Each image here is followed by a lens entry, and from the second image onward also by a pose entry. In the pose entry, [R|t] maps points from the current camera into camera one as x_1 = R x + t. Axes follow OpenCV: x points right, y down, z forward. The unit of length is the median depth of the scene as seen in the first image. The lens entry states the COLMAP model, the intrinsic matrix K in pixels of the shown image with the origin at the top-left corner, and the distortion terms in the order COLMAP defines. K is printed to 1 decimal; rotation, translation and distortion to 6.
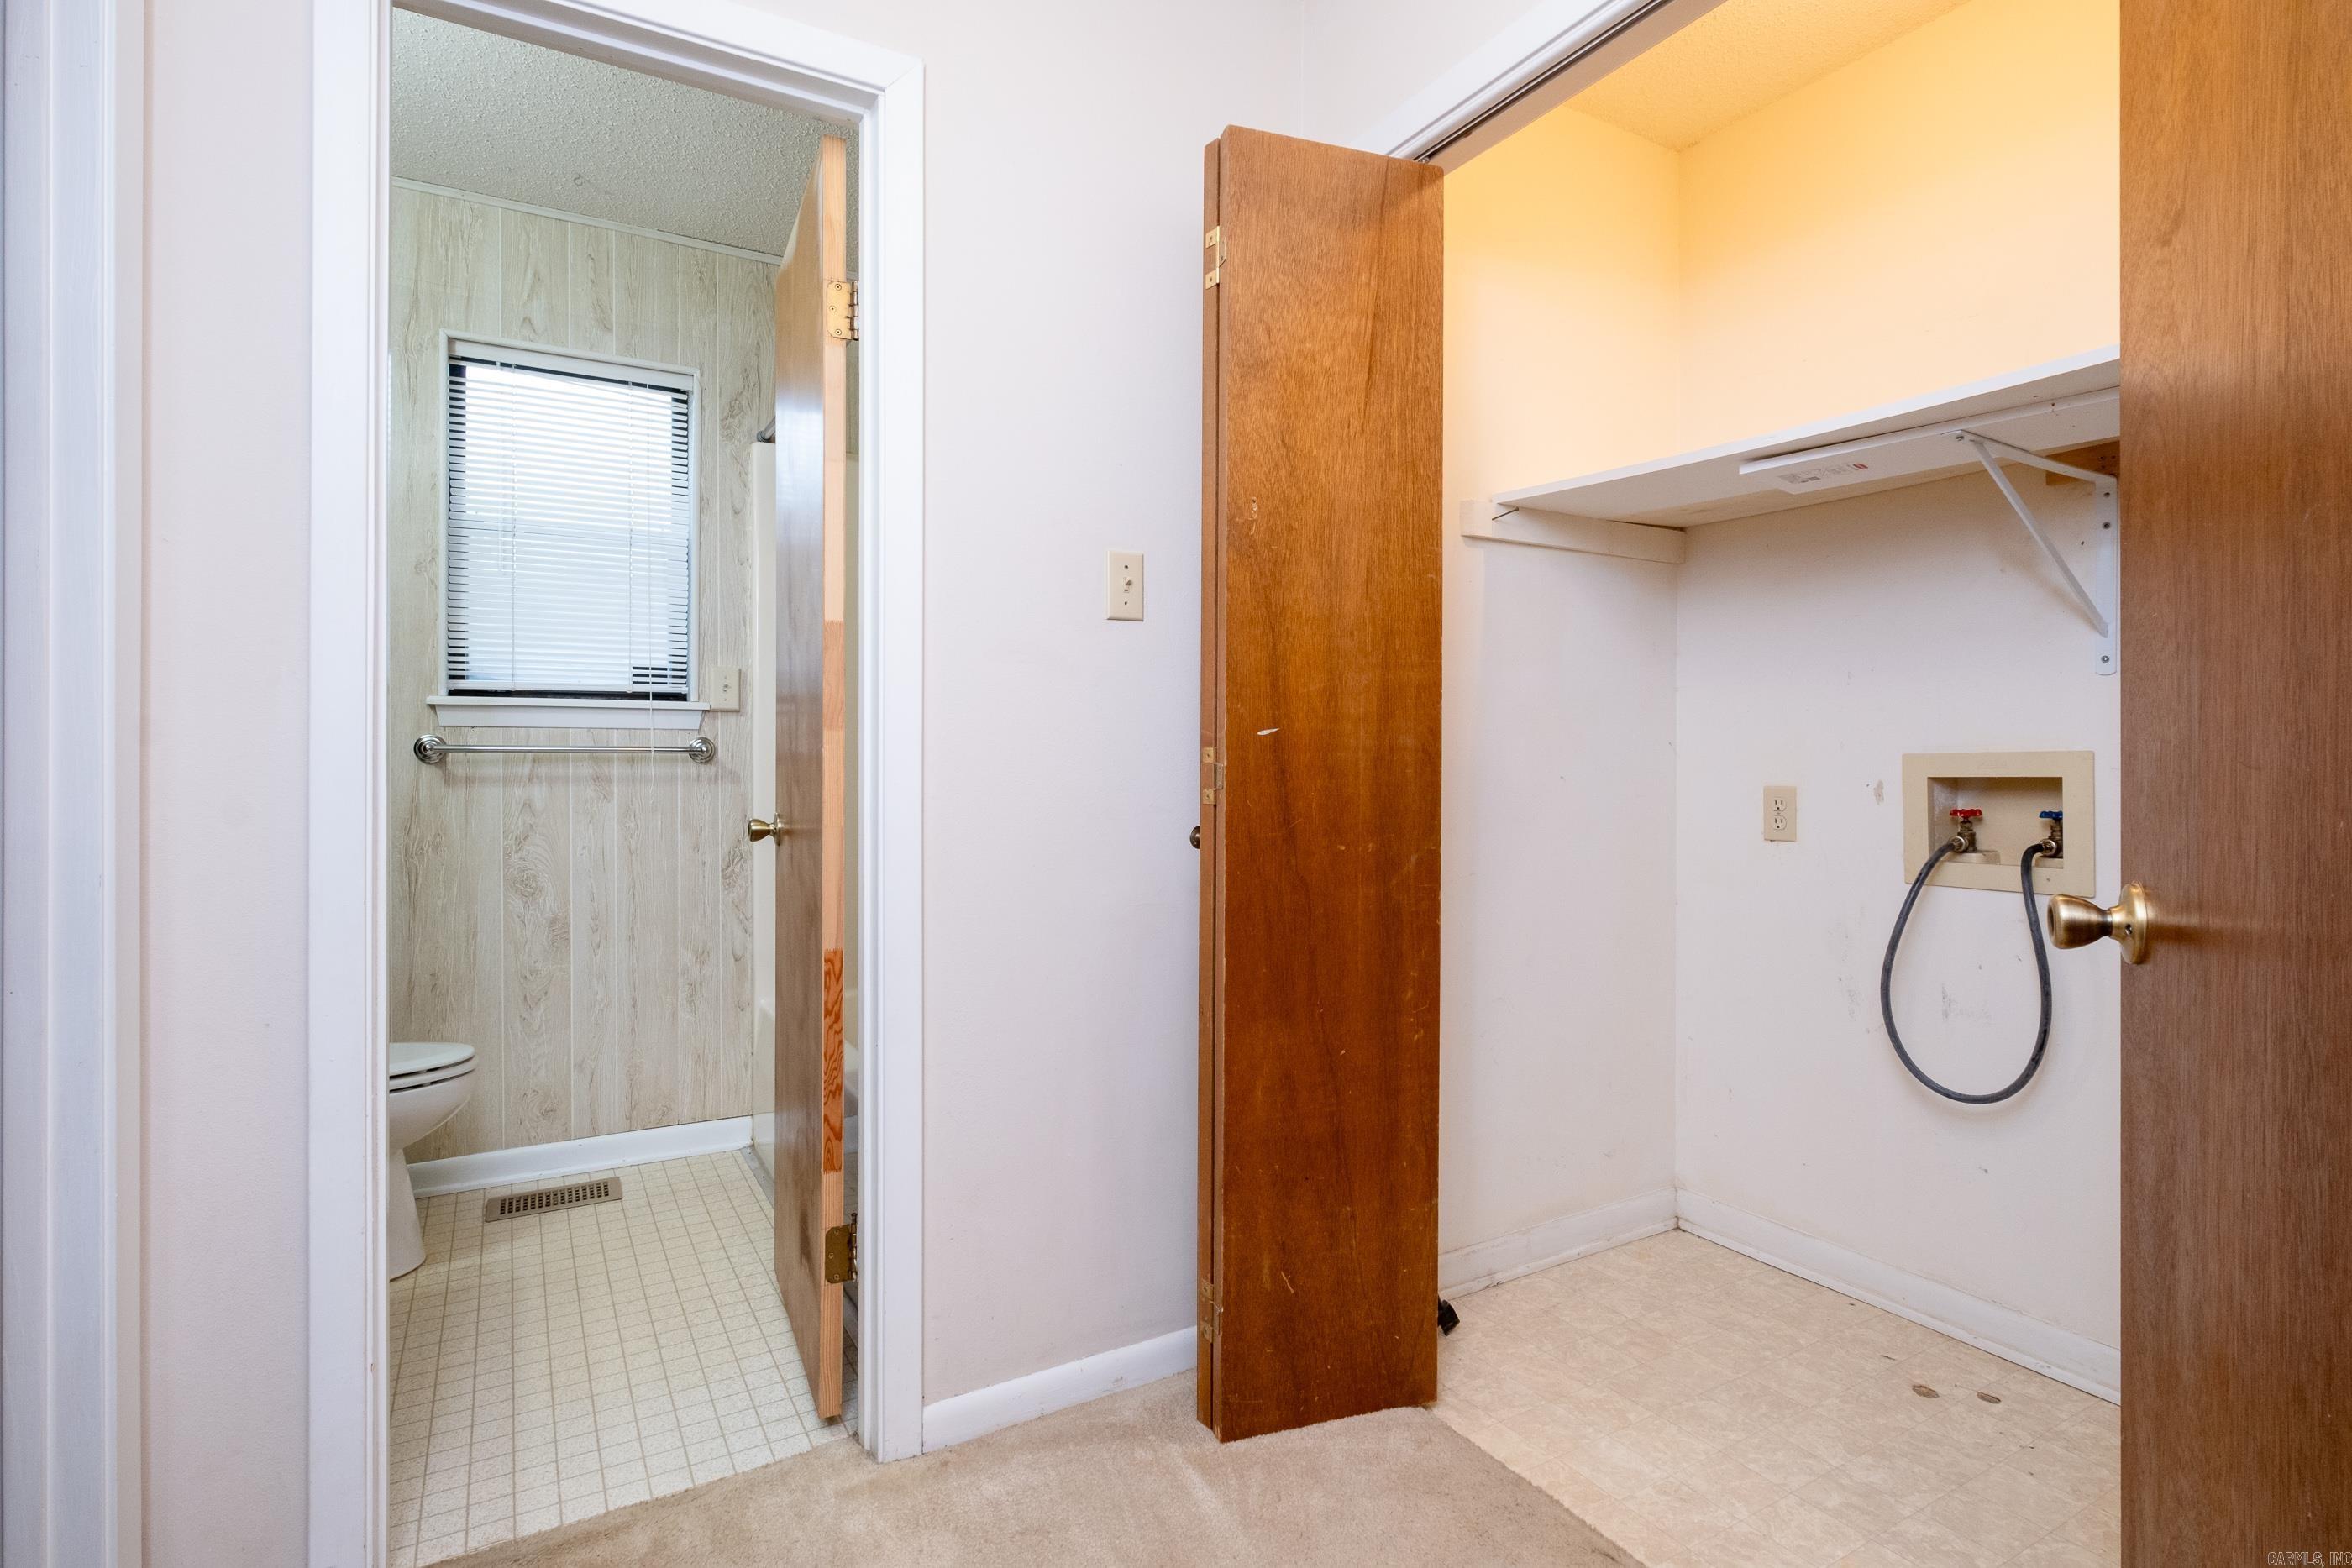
lens RADIAL K [[1150.4, 0, 1170.8], [0, 1150.4, 783.3], [0, 0, 1]] dist [-0.001795, -0.001478]
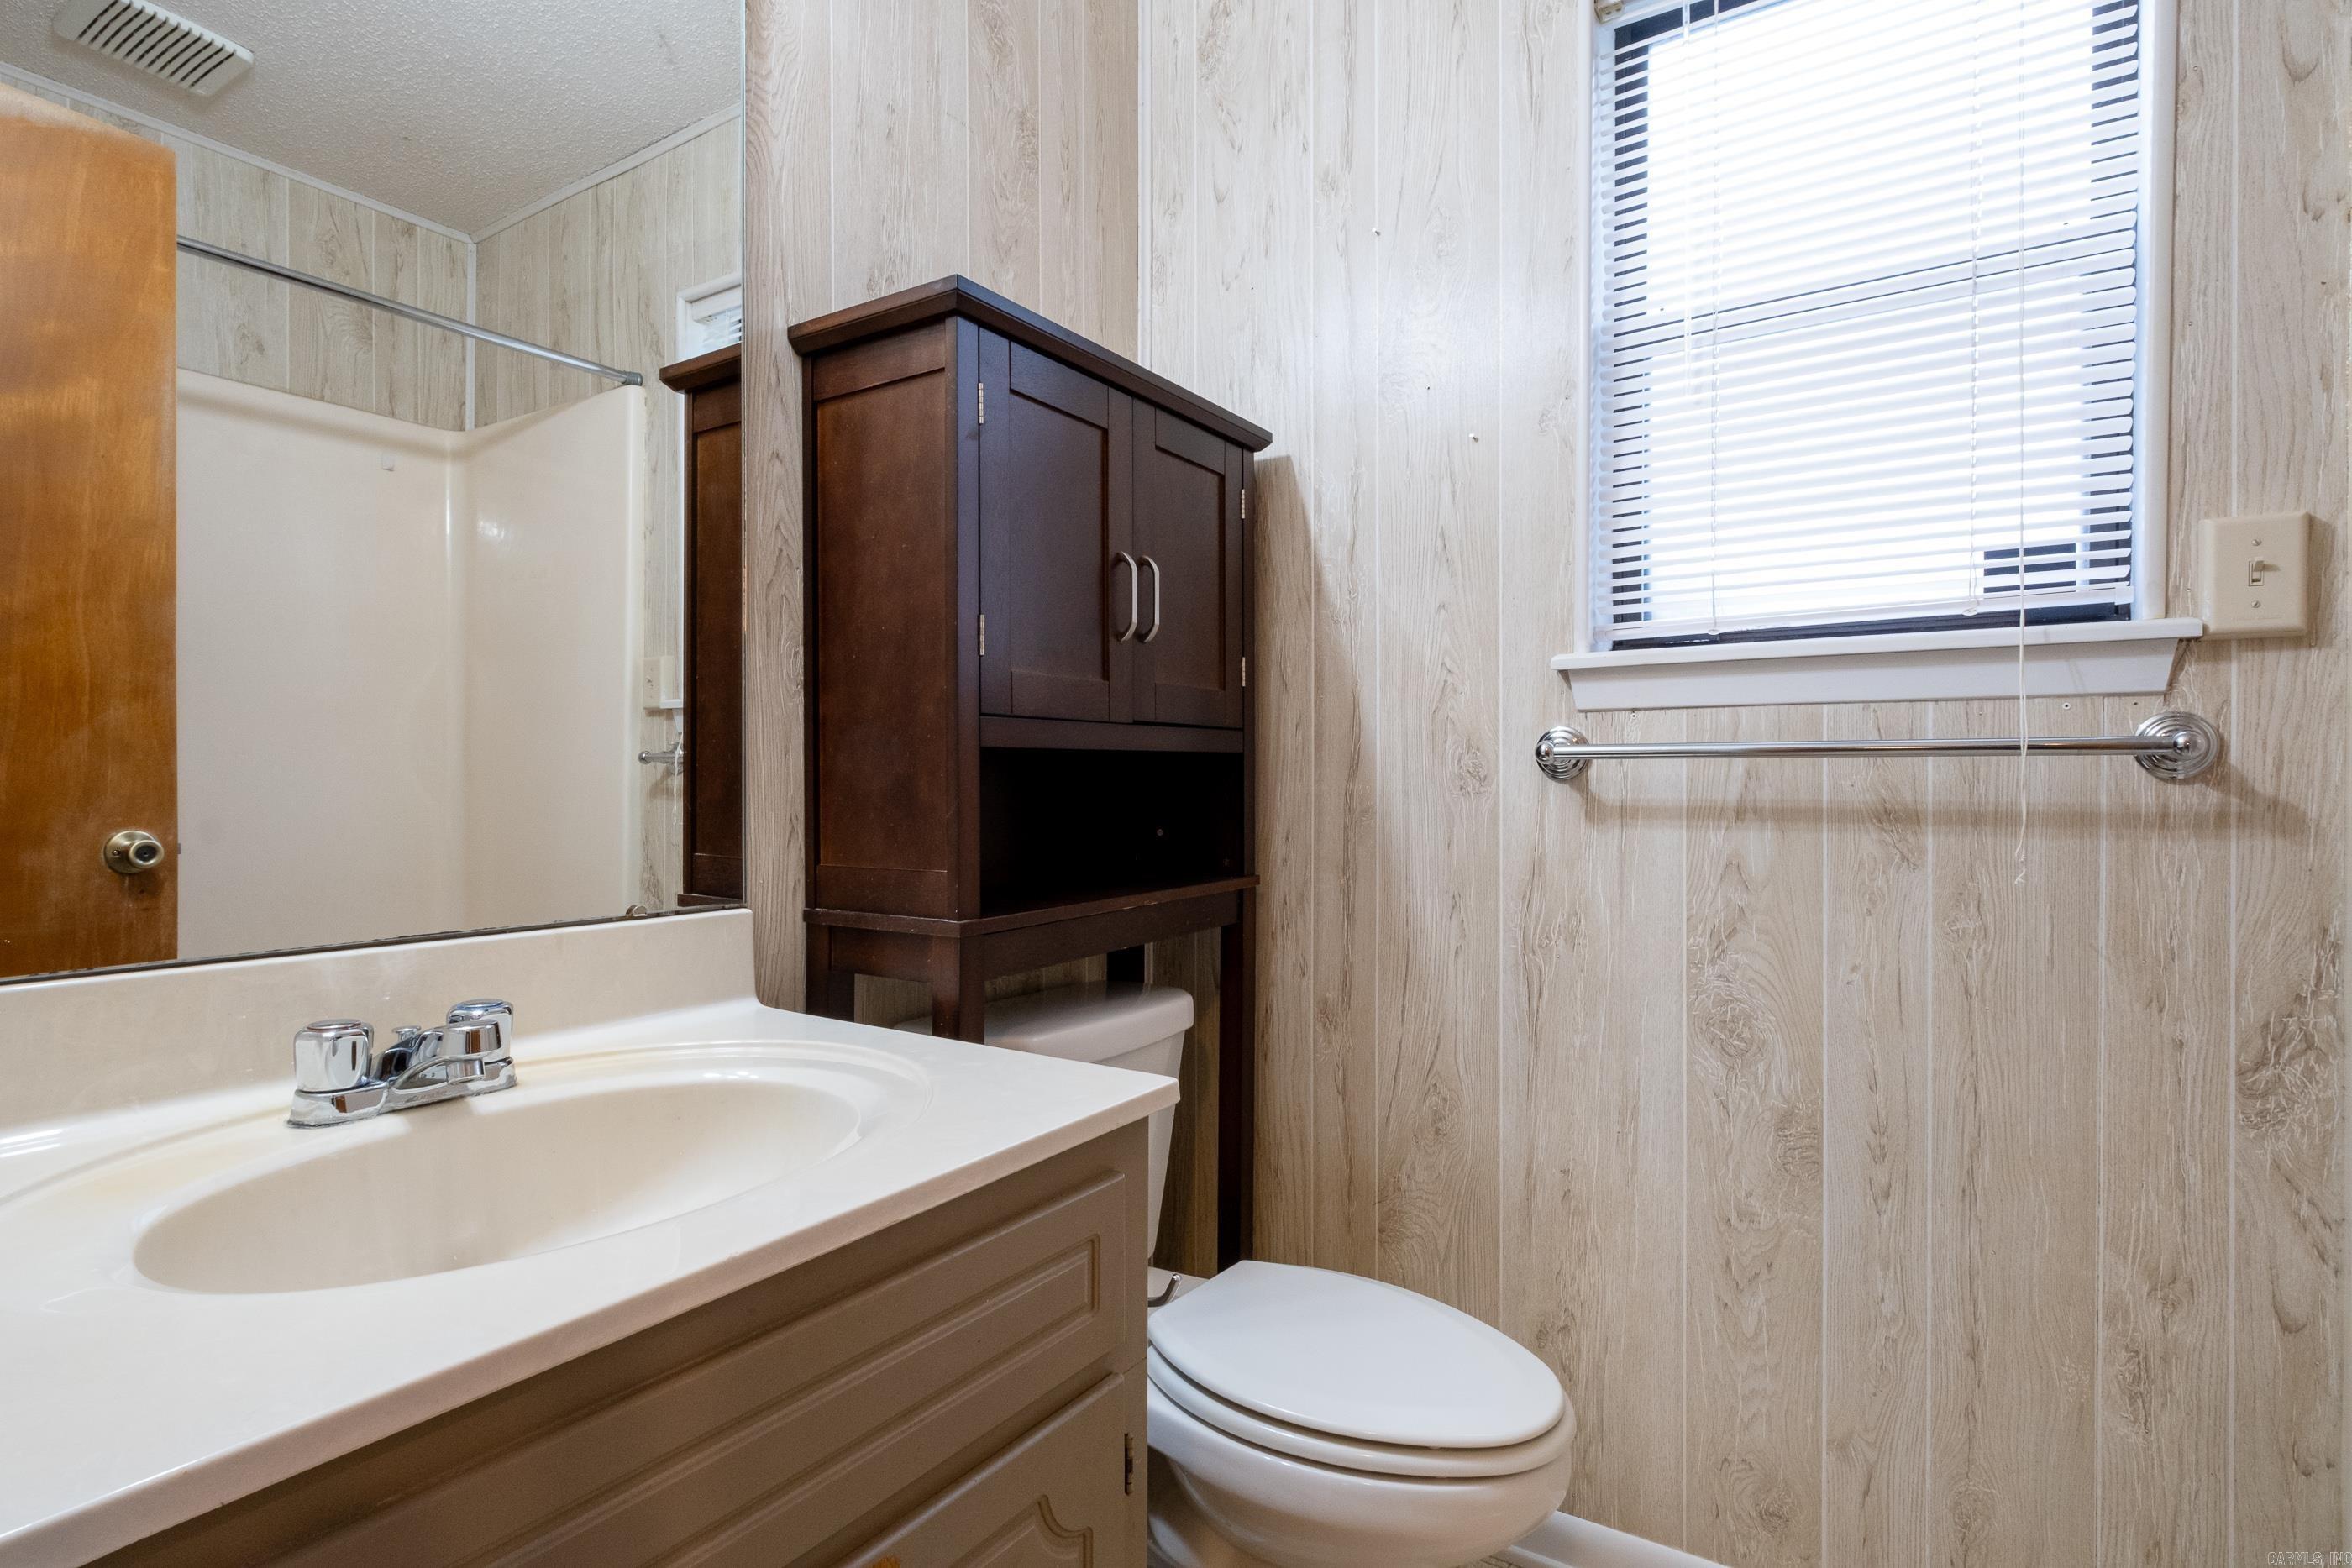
lens RADIAL K [[1166.7, 0, 1173.2], [0, 1166.7, 765.2], [0, 0, 1]] dist [-0.002300, -0.000809]
pose [[0.444355, 0.017905, -0.895672, -0.221657], [0.014064, 0.999538, 0.026959, -0.039765], [0.895740, -0.024575, 0.443898, 0.560865]]
